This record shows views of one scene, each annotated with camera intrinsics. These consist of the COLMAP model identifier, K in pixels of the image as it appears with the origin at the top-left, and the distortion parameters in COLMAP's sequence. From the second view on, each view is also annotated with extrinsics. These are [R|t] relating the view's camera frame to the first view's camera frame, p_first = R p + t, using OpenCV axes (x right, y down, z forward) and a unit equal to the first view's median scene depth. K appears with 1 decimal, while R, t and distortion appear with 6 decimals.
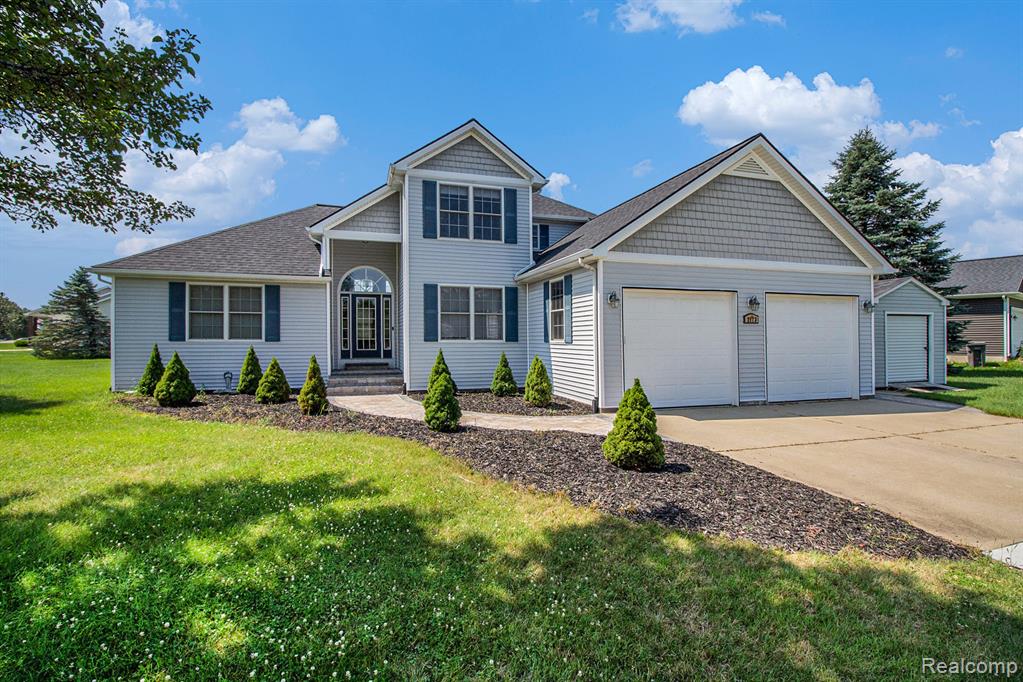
lens RADIAL K [[494.6, 0, 519.1], [0, 494.6, 342.7], [0, 0, 1]] dist [-0.019897, -0.000218]
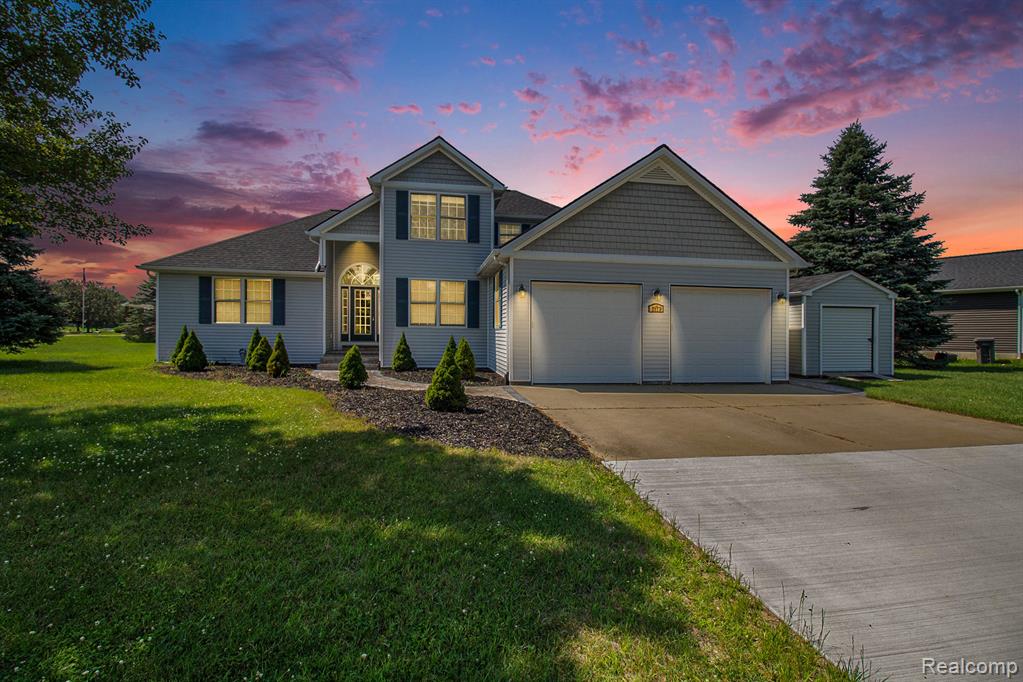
lens RADIAL K [[494.6, 0, 506.7], [0, 494.6, 335.9], [0, 0, 1]] dist [-0.019897, -0.000218]
pose [[0.991007, 0.015153, -0.132951, 0.227971], [-0.015309, 0.999883, -0.000147, 0.016235], [0.132933, 0.002181, 0.991123, -0.137209]]
